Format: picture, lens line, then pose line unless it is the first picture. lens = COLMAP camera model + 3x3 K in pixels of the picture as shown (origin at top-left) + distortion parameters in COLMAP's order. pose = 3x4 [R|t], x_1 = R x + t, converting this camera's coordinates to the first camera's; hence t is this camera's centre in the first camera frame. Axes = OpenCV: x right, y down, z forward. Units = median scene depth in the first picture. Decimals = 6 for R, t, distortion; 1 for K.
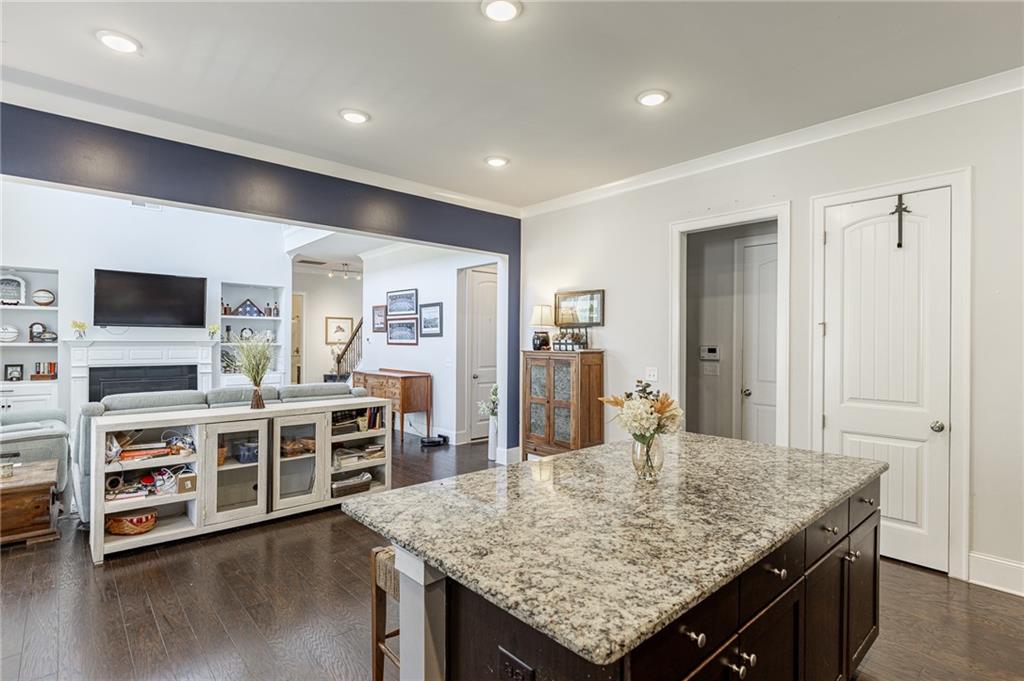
lens RADIAL K [[504.5, 0, 519.9], [0, 504.5, 341.7], [0, 0, 1]] dist [-0.002287, 0.000549]
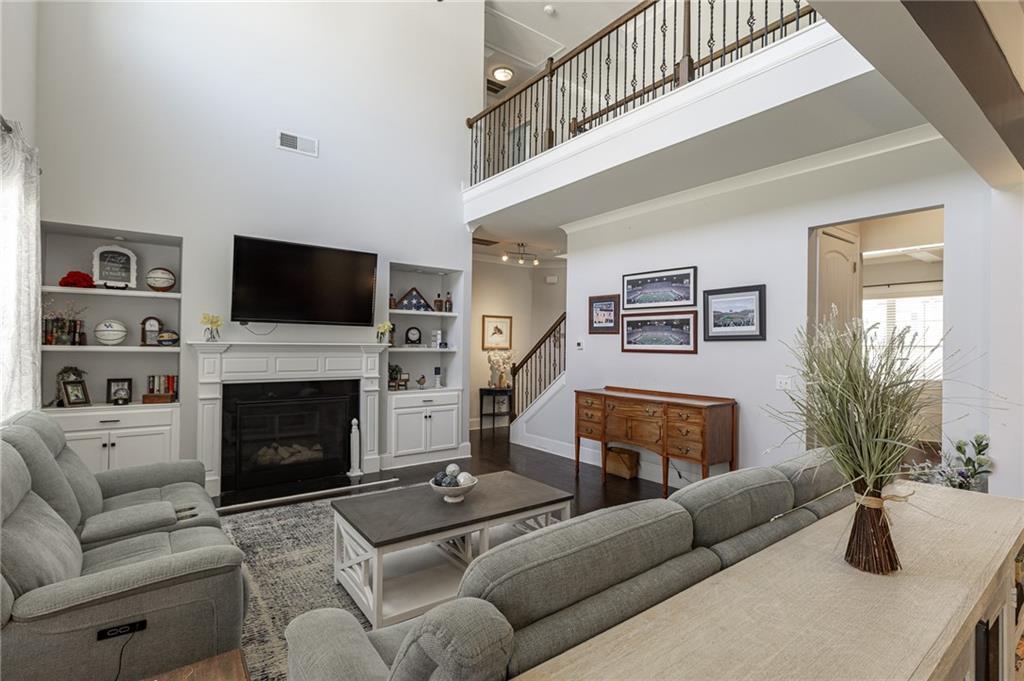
lens RADIAL K [[491.0, 0, 519.7], [0, 491.0, 342.0], [0, 0, 1]] dist [-0.002411, -0.000761]
pose [[0.995842, 0.005216, -0.090950, -0.408654], [-0.006035, 0.999944, -0.008734, -0.001423], [0.090899, 0.009246, 0.995817, 0.392162]]
